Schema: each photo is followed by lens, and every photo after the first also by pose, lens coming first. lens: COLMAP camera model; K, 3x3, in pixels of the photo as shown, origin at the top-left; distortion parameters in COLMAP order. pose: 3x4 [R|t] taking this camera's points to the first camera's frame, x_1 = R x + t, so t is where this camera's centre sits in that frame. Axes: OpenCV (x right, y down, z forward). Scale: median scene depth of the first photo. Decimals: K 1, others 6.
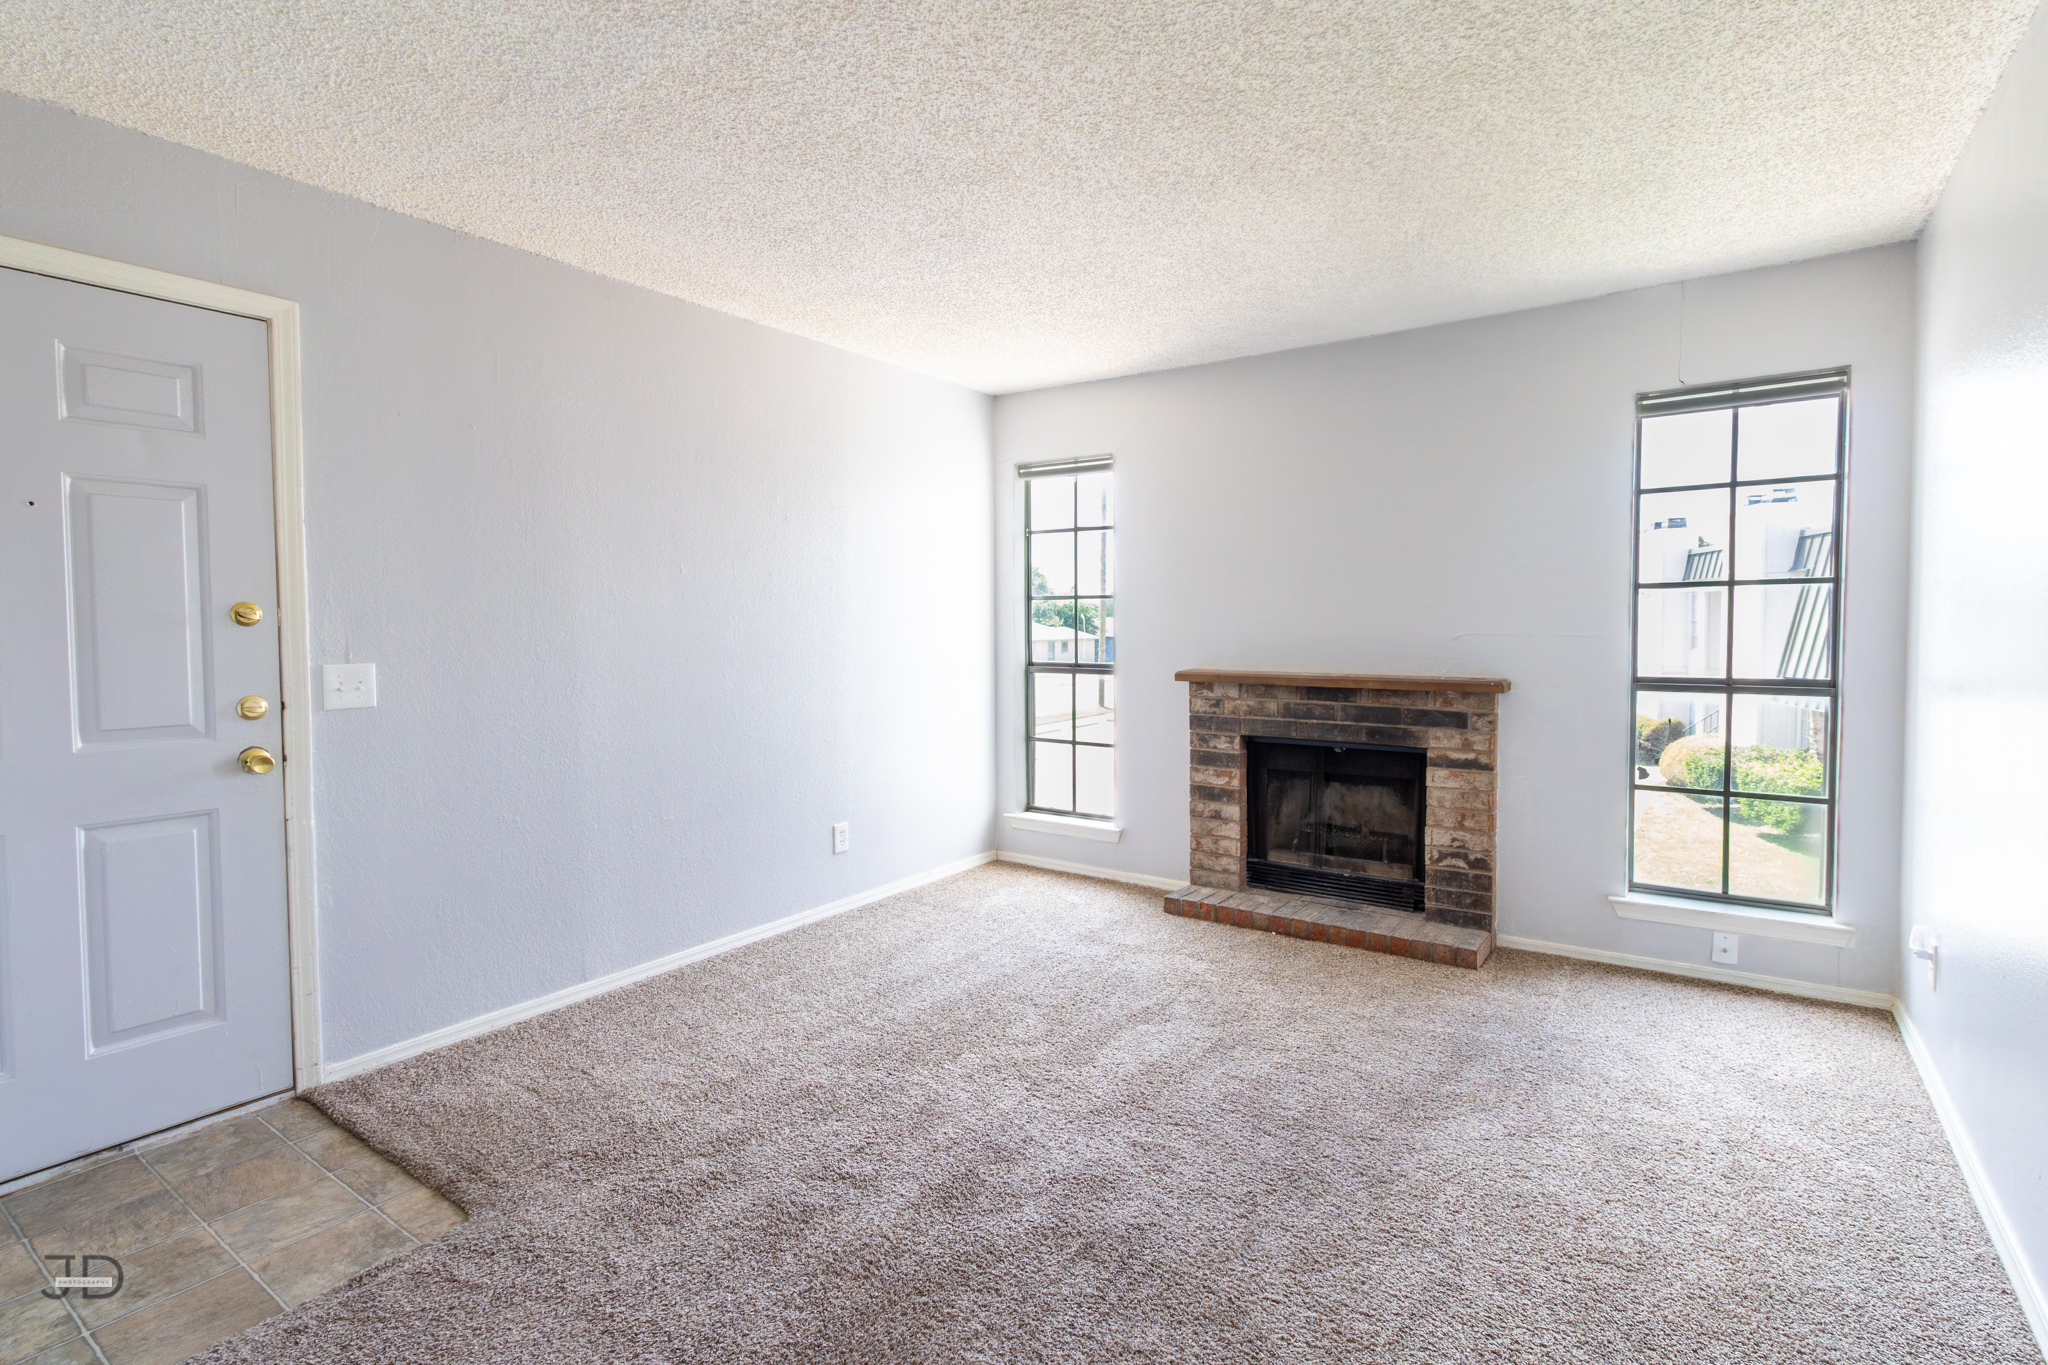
lens RADIAL K [[963.9, 0, 1019.1], [0, 963.9, 657.7], [0, 0, 1]] dist [0.002795, 0.000499]
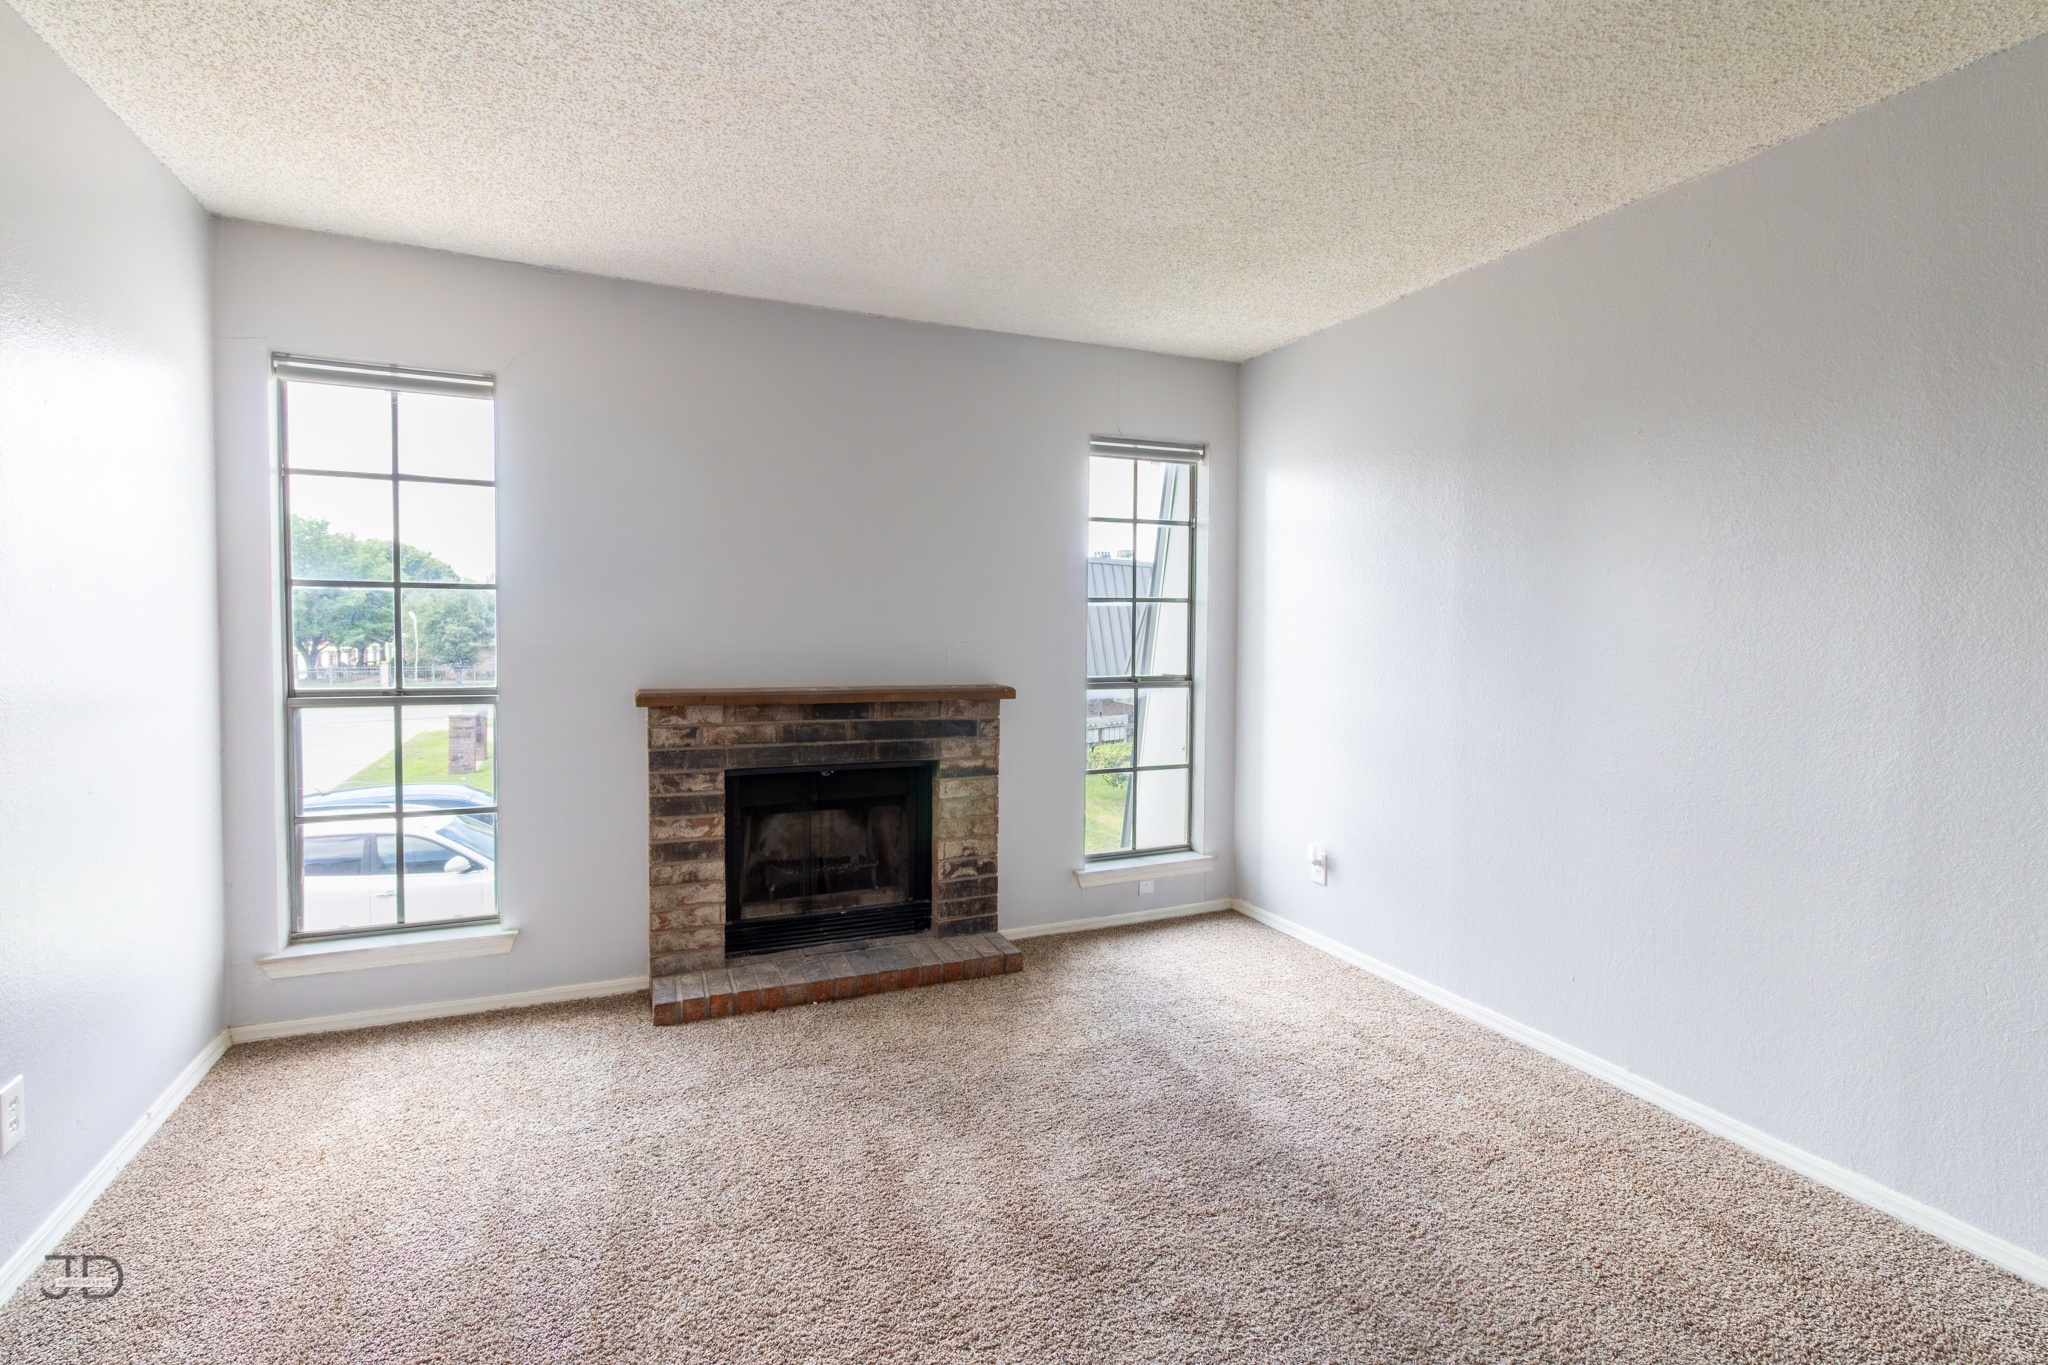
lens RADIAL K [[963.9, 0, 1019.1], [0, 963.9, 657.7], [0, 0, 1]] dist [0.002795, 0.000499]
pose [[0.517994, -0.021077, 0.855125, -0.350280], [0.021091, 0.999707, 0.011864, -0.017765], [-0.855124, 0.011890, 0.518286, 0.418823]]
